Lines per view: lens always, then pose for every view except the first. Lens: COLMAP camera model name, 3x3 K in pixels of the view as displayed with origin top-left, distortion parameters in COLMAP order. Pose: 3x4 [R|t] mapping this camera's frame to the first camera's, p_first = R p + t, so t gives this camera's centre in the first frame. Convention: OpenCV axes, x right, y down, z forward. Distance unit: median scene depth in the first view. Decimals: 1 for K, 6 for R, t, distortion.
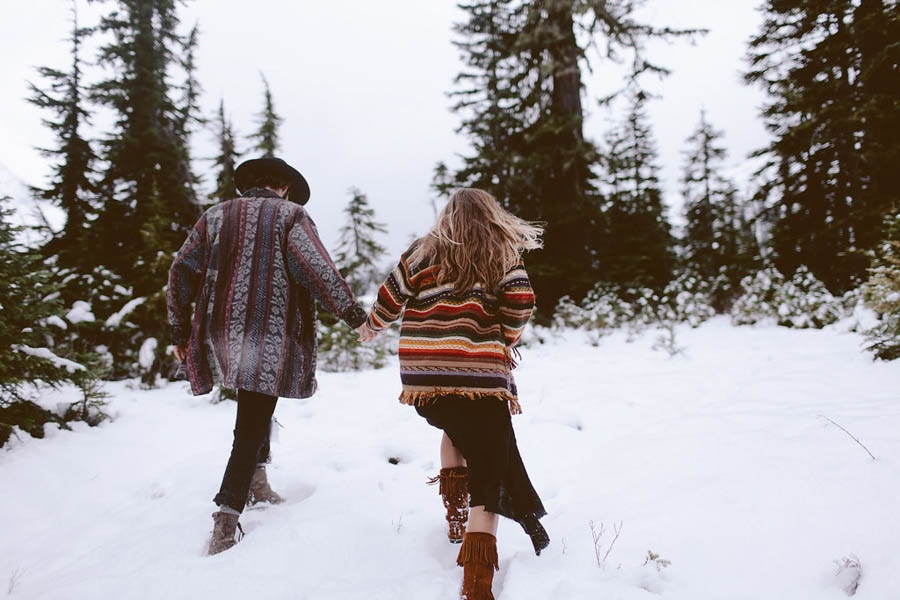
lens RADIAL K [[786.6, 0, 472.8], [0, 786.6, 282.8], [0, 0, 1]] dist [0.009139, 0.003000]
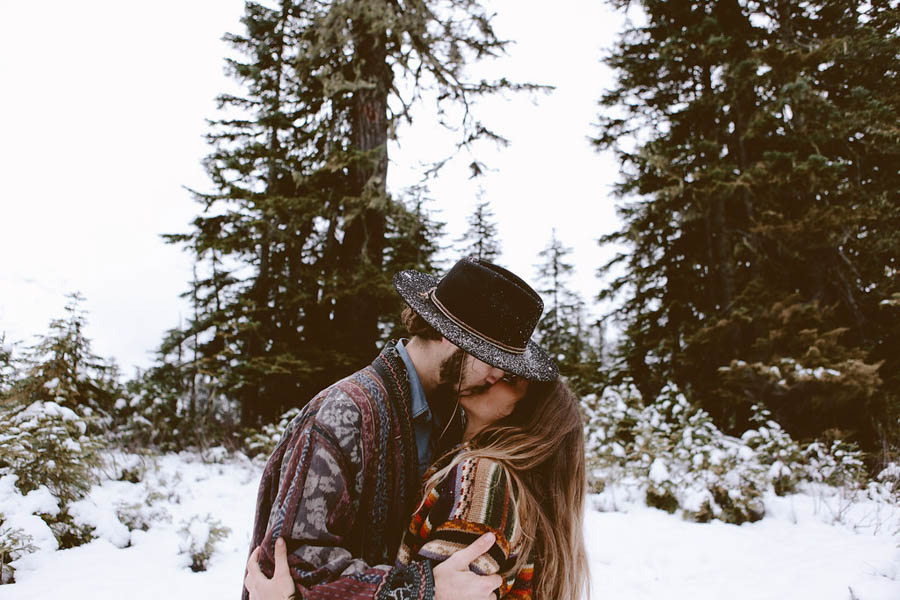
lens RADIAL K [[611.5, 0, 450.0], [0, 611.5, 300.0], [0, 0, 1]] dist [-0.012282, -0.001434]
pose [[0.991822, 0.075193, 0.103125, 0.142696], [-0.061100, 0.989151, -0.133596, -0.008538], [-0.112051, 0.126203, 0.985656, 0.409936]]
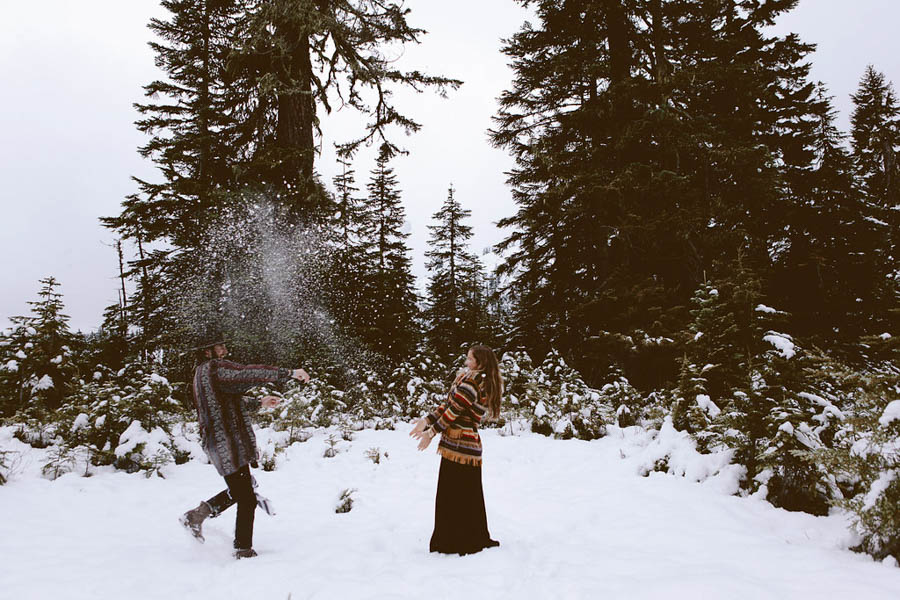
lens RADIAL K [[690.0, 0, 450.0], [0, 690.0, 300.0], [0, 0, 1]] dist [-0.002481, 0.000443]
pose [[0.957054, 0.063849, 0.282792, 0.079058], [-0.044822, 0.996305, -0.073256, -0.011804], [-0.286425, 0.057435, 0.956380, 0.257169]]
